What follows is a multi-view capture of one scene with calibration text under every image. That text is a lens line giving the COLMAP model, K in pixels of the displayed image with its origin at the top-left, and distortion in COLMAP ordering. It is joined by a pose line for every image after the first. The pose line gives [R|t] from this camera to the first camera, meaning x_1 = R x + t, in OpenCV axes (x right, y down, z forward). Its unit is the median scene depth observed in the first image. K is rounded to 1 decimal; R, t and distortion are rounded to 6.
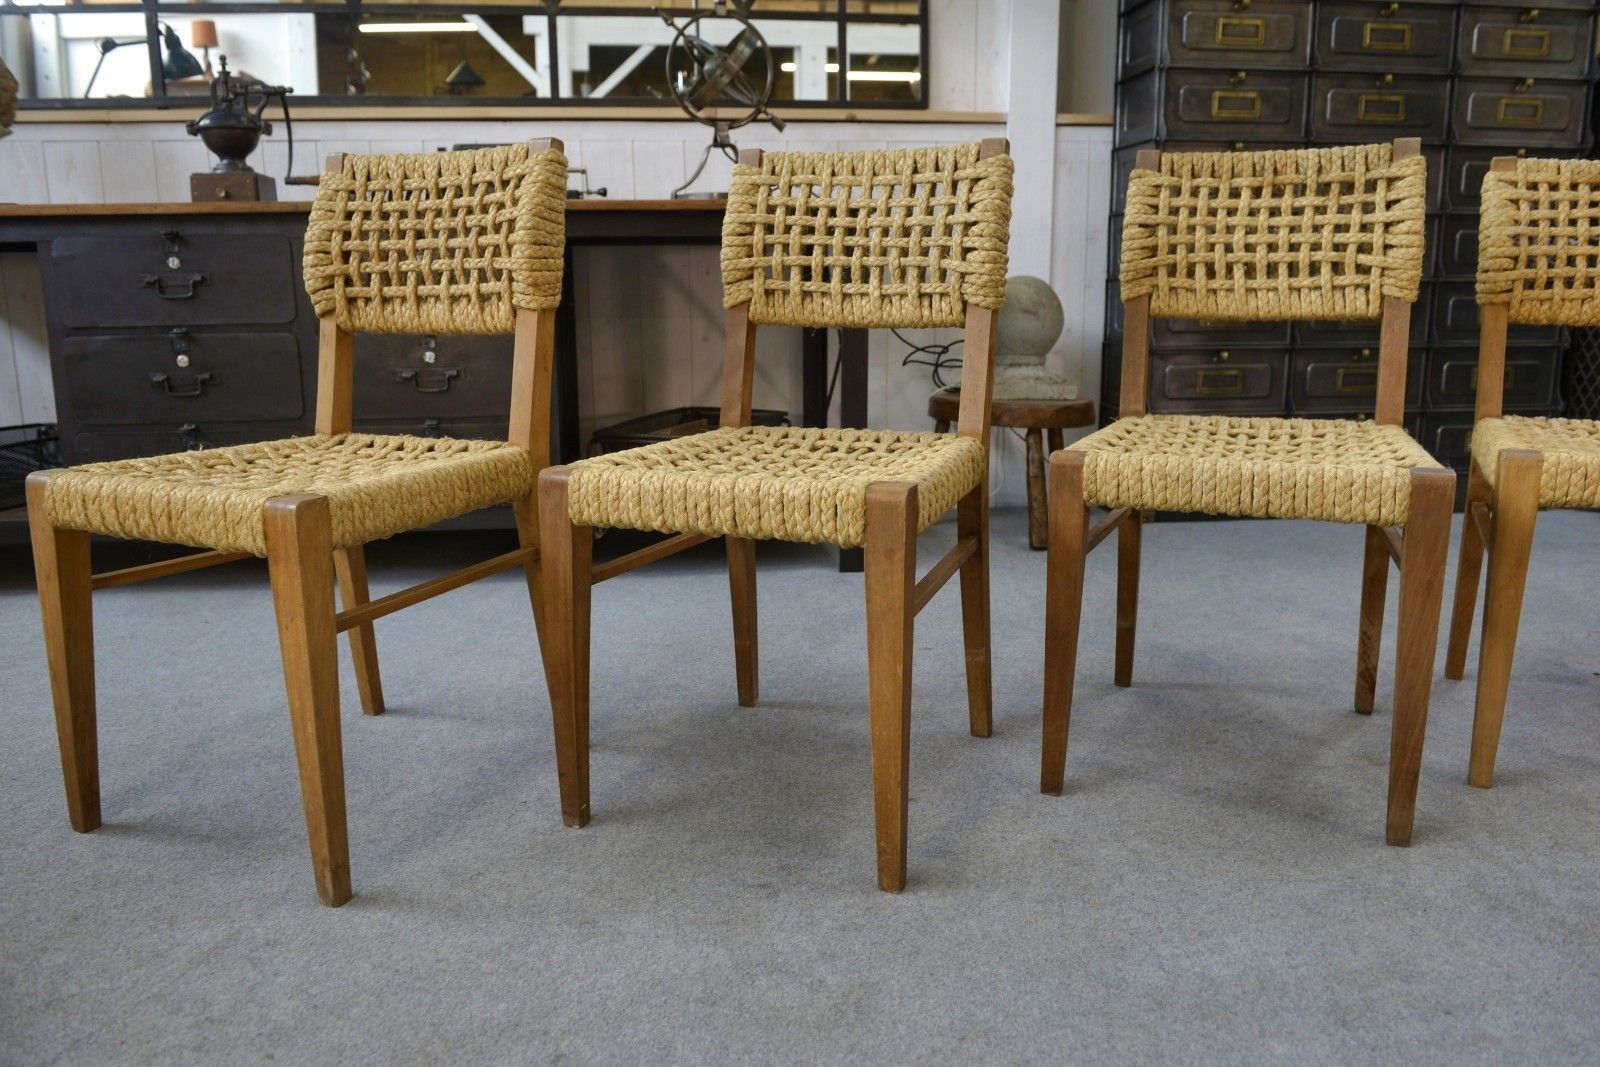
lens RADIAL K [[1219.5, 0, 790.9], [0, 1219.5, 537.0], [0, 0, 1]] dist [-0.036463, -0.006584]
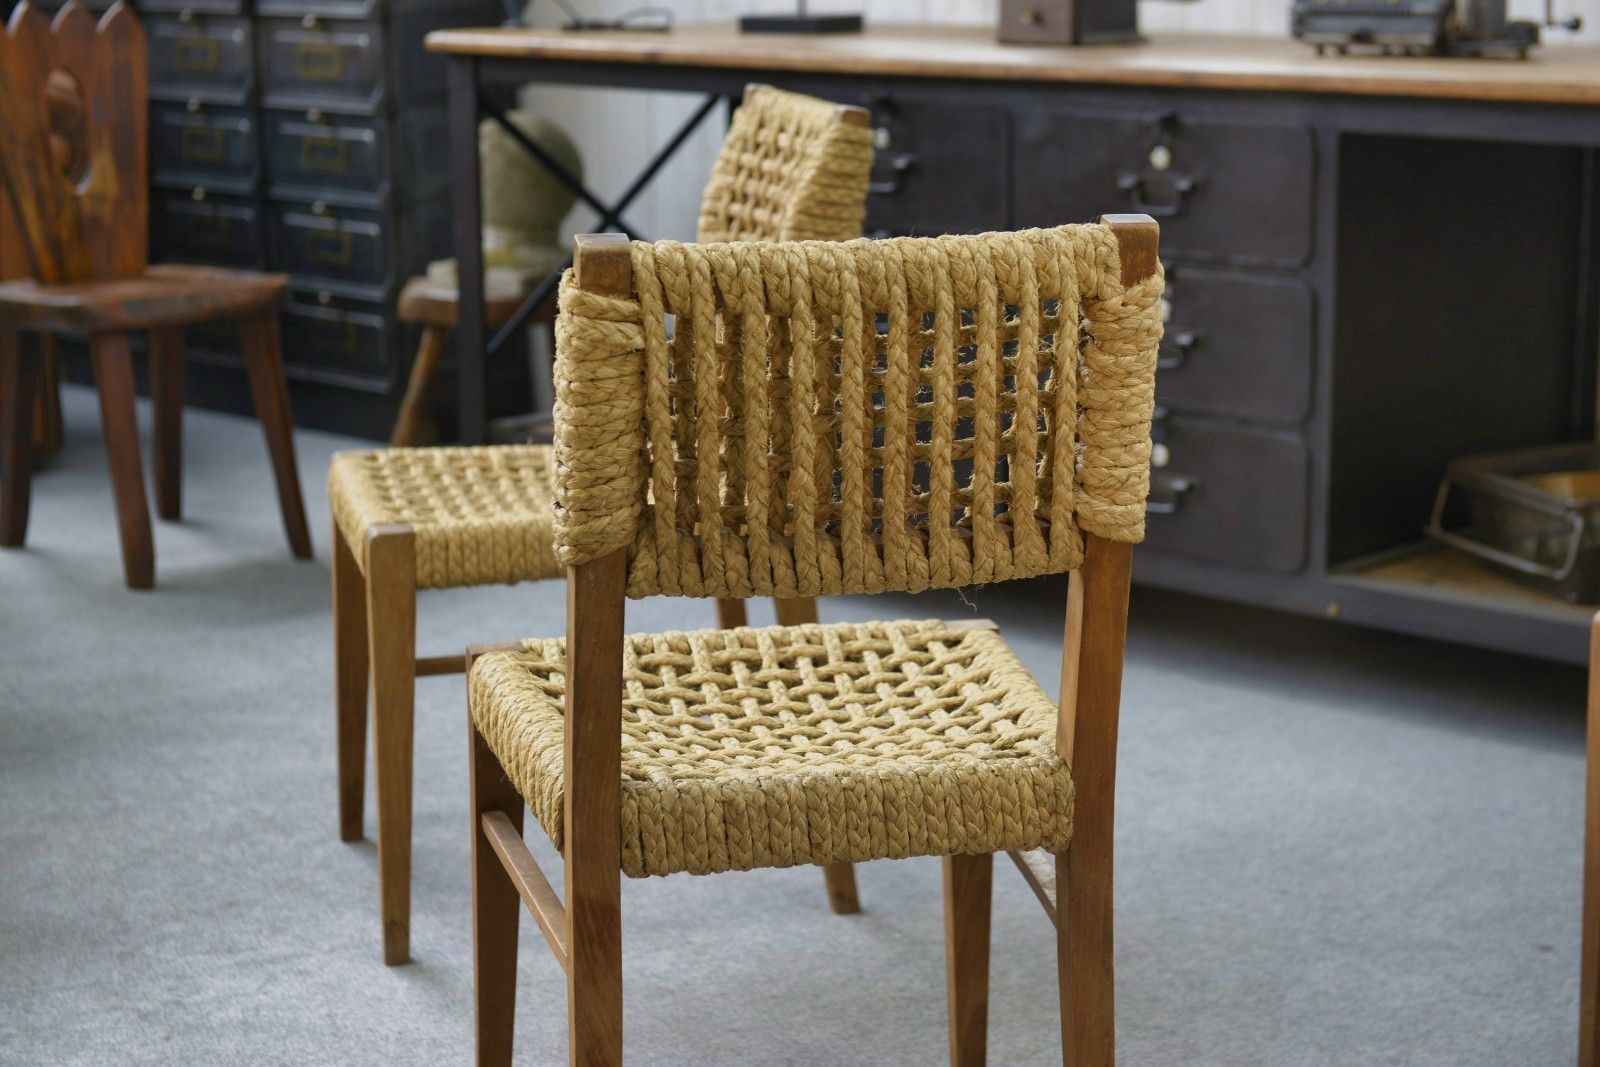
lens RADIAL K [[3109.0, 0, 804.7], [0, 3109.0, 519.3], [0, 0, 1]] dist [0.124399, 0.000000]
pose [[0.632537, 0.156586, -0.758536, 1.207109], [-0.152546, 0.985354, 0.076201, -0.200725], [0.759359, 0.067512, 0.647160, -0.251890]]
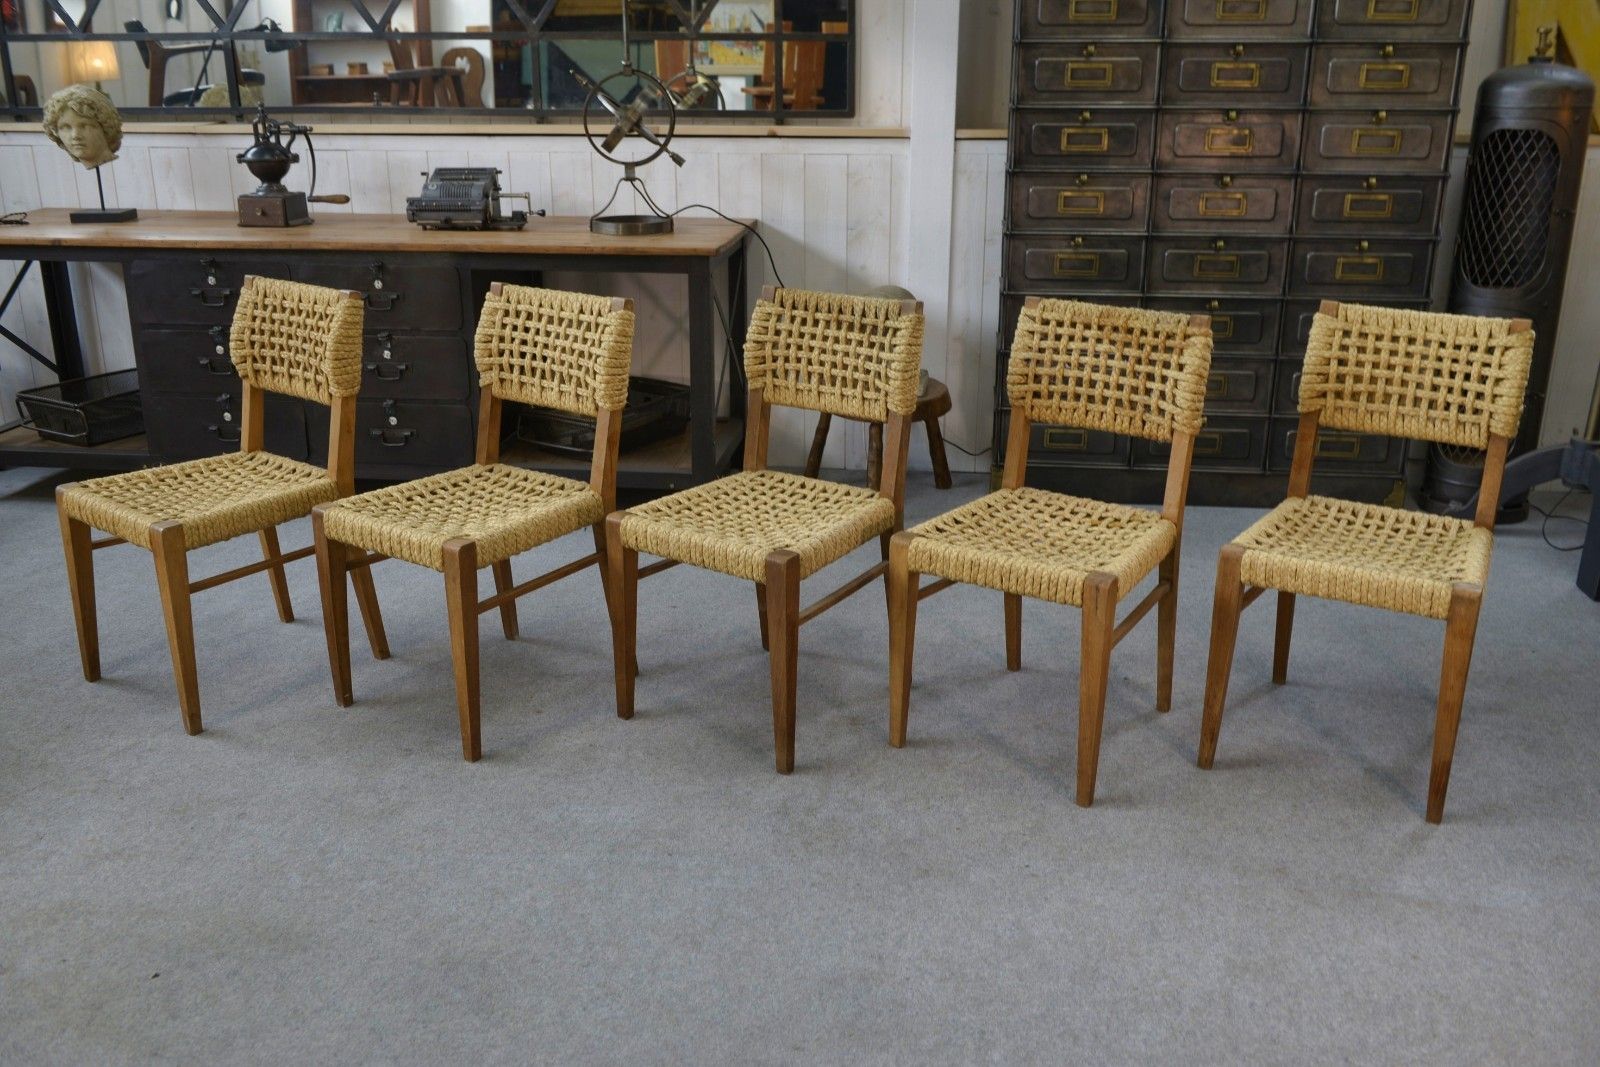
lens RADIAL K [[1467.4, 0, 802.8], [0, 1467.4, 529.3], [0, 0, 1]] dist [0.002852, 0.000000]
pose [[0.971865, 0.080696, -0.221283, 0.782651], [-0.055628, 0.991540, 0.117277, -0.254292], [0.228875, -0.101668, 0.968132, -0.734282]]
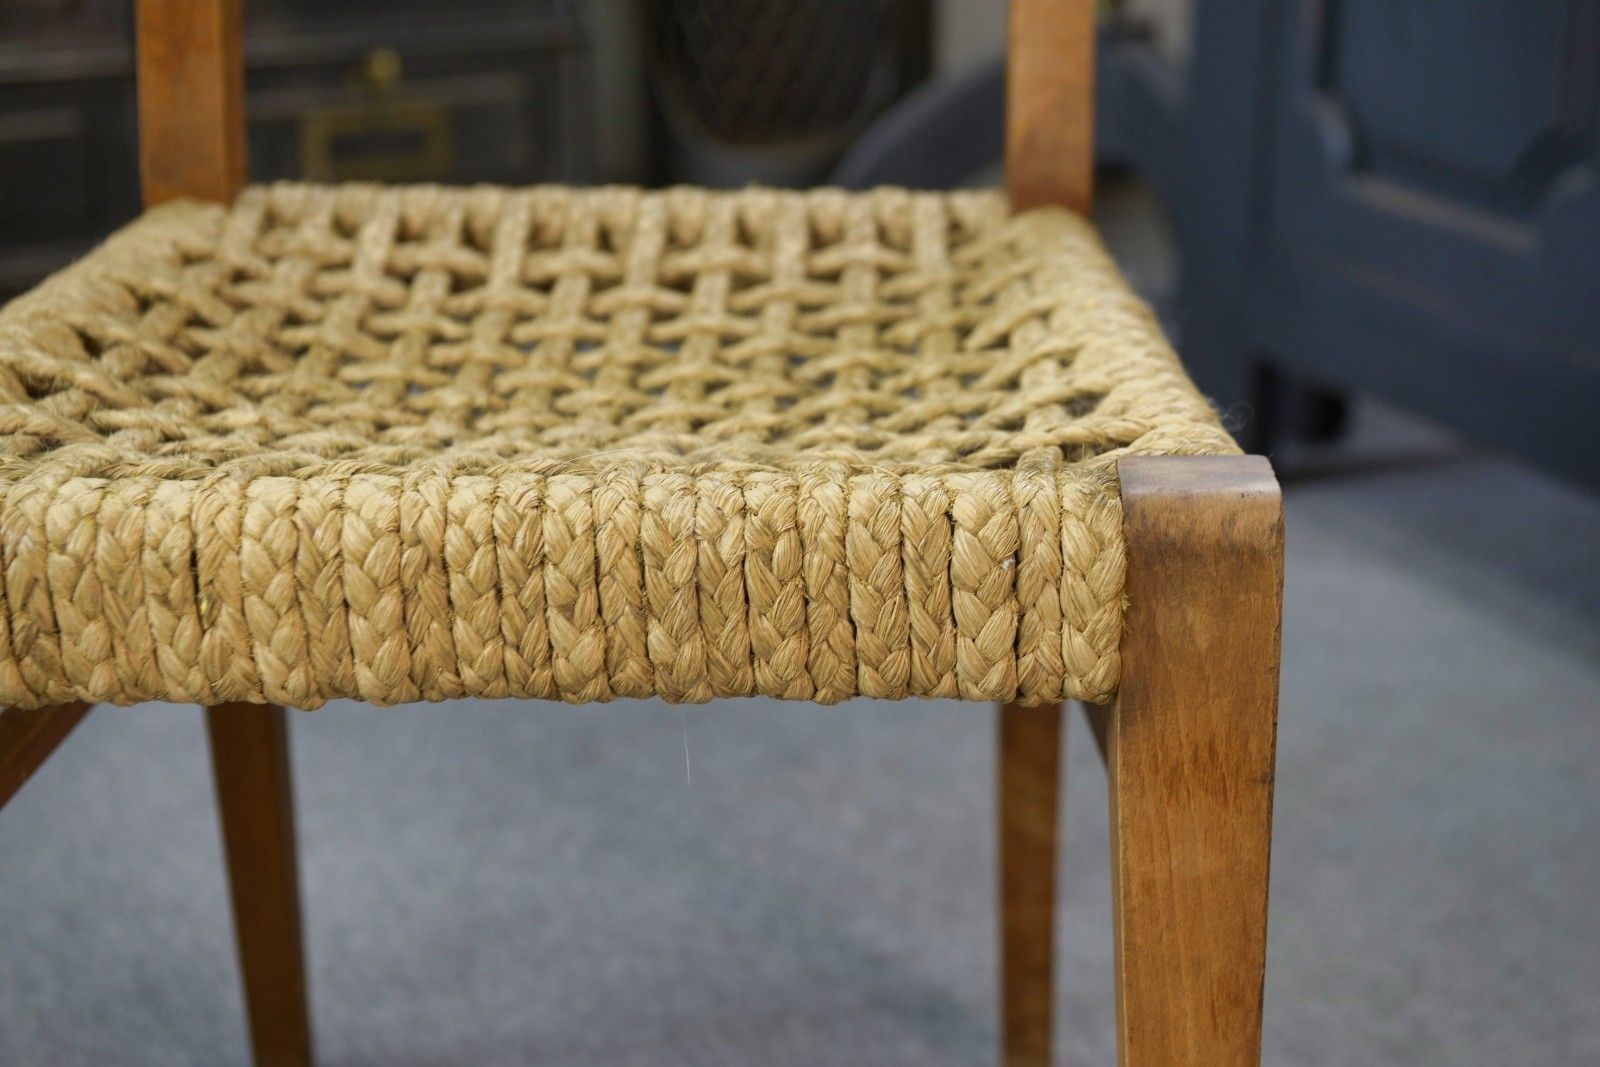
lens RADIAL K [[2846.9, 0, 809.8], [0, 2846.9, 538.3], [0, 0, 1]] dist [0.124426, 0.000000]
pose [[0.963802, -0.091858, 0.250298, 0.929842], [0.063468, 0.990835, 0.119238, -0.111269], [-0.258956, -0.099036, 0.960798, 0.405400]]
